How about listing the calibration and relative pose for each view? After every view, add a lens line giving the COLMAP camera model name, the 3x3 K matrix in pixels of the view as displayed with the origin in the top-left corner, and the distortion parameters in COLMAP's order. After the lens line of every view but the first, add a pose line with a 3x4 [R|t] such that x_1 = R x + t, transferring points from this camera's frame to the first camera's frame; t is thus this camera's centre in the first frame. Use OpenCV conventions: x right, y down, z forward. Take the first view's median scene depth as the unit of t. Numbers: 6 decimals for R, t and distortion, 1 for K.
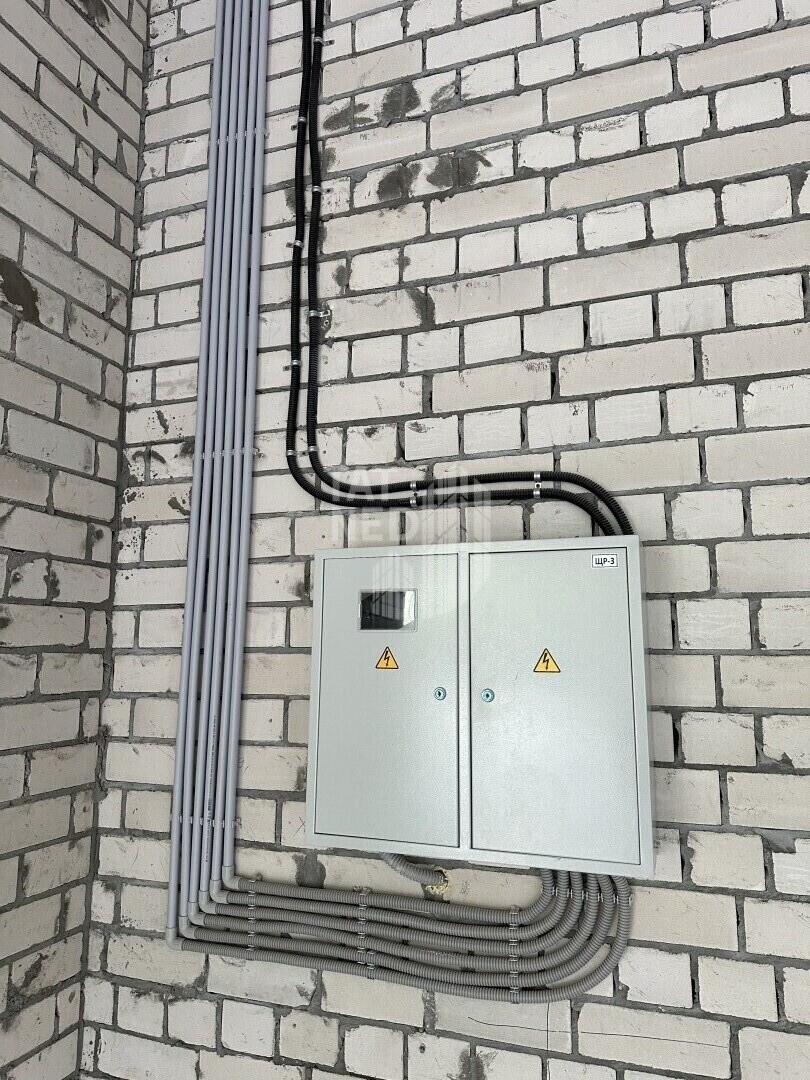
lens RADIAL K [[755.0, 0, 405.0], [0, 755.0, 540.0], [0, 0, 1]] dist [0.090353, -0.131938]
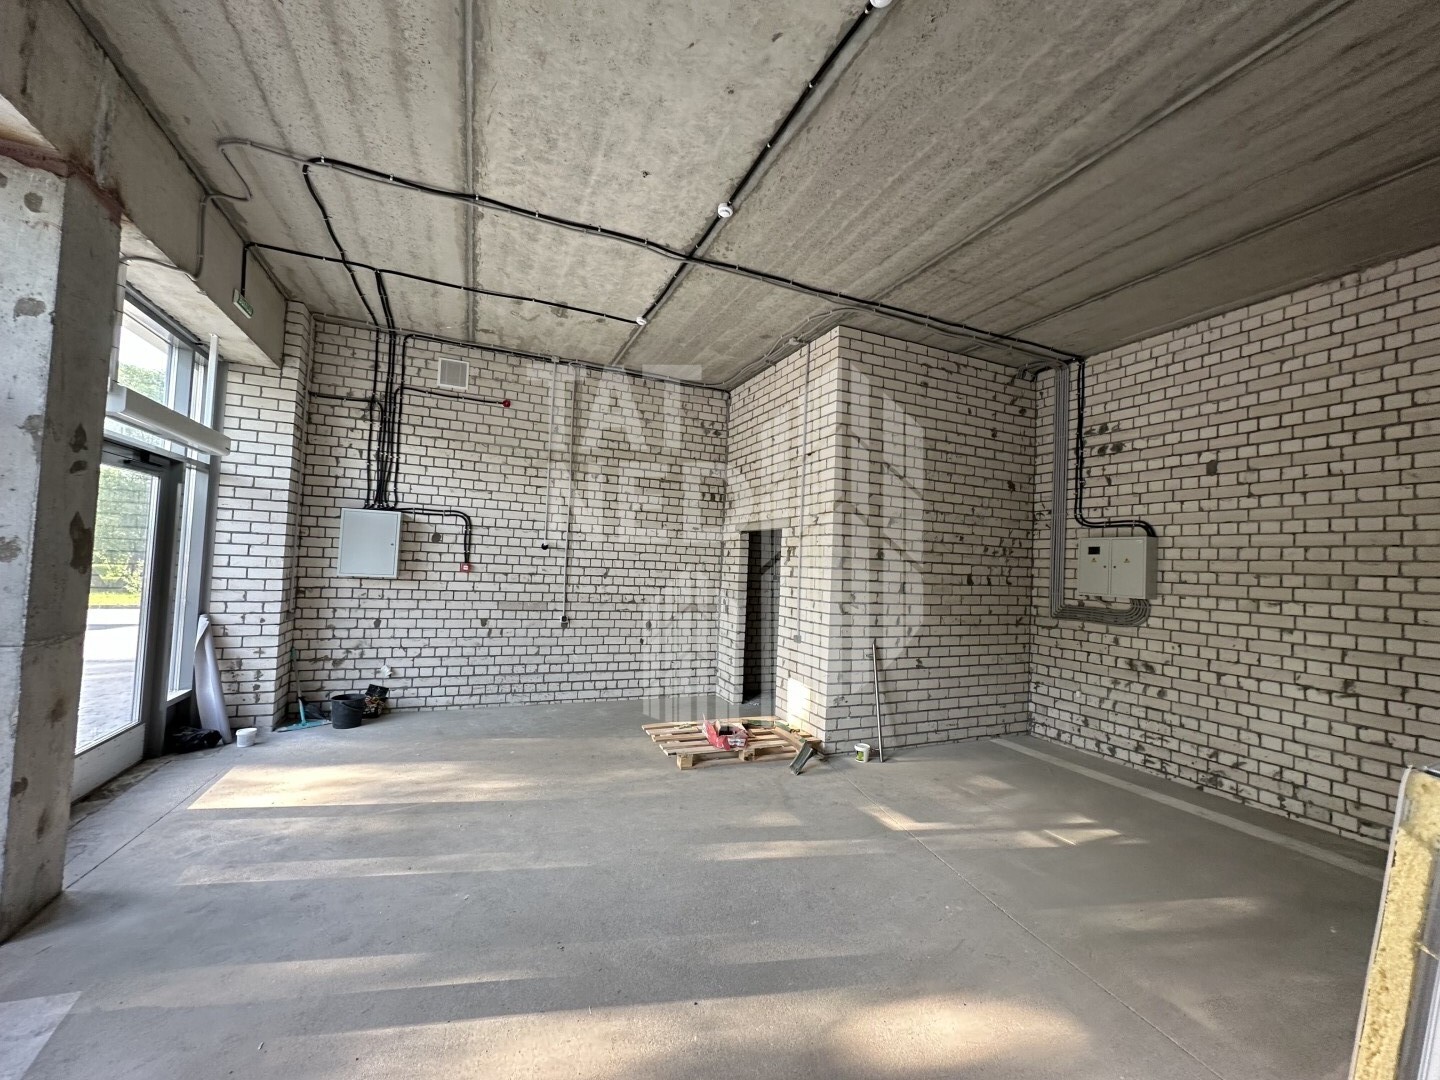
lens RADIAL K [[574.2, 0, 720.0], [0, 574.2, 540.0], [0, 0, 1]] dist [0.001720, 0.000021]
pose [[0.689229, -0.003989, -0.724532, 0.858042], [0.069572, 0.995728, 0.060700, -0.317316], [0.721195, -0.092244, 0.686563, -2.843487]]
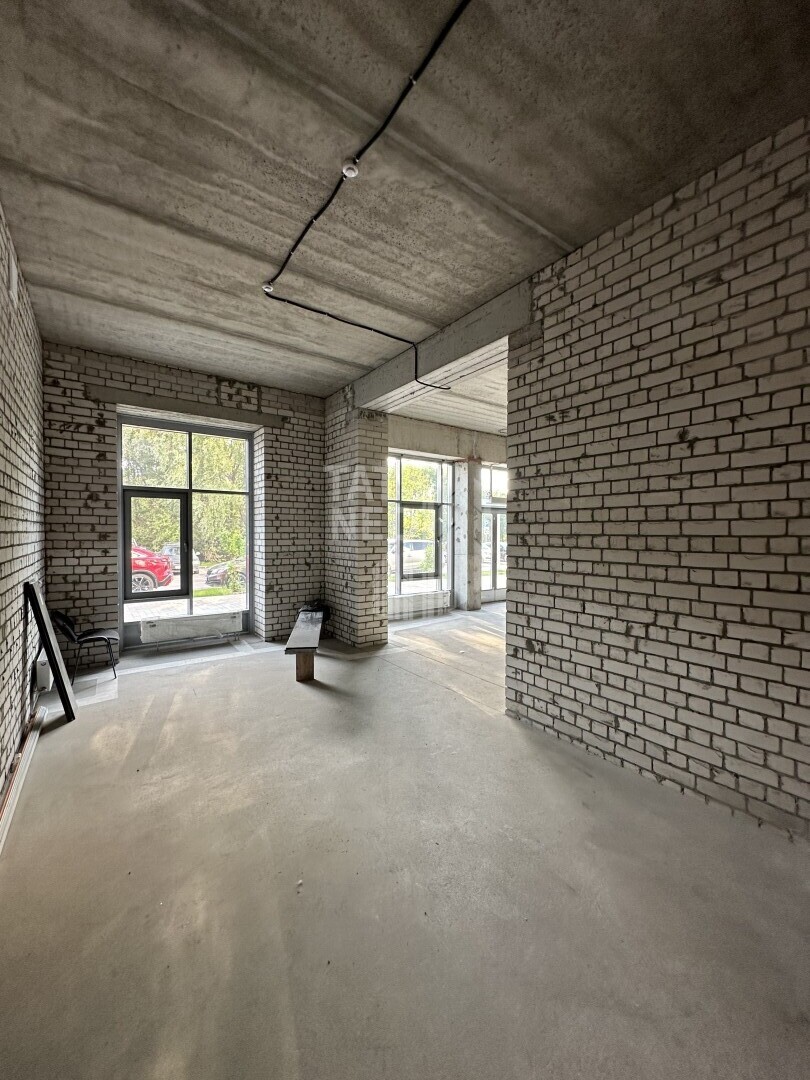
lens RADIAL K [[430.7, 0, 405.0], [0, 430.7, 540.0], [0, 0, 1]] dist [0.001720, 0.000021]
pose [[-0.563349, 0.011632, -0.826137, 3.620716], [0.122431, 0.990037, -0.069547, 0.000105], [0.817098, -0.140324, -0.559161, -0.704372]]
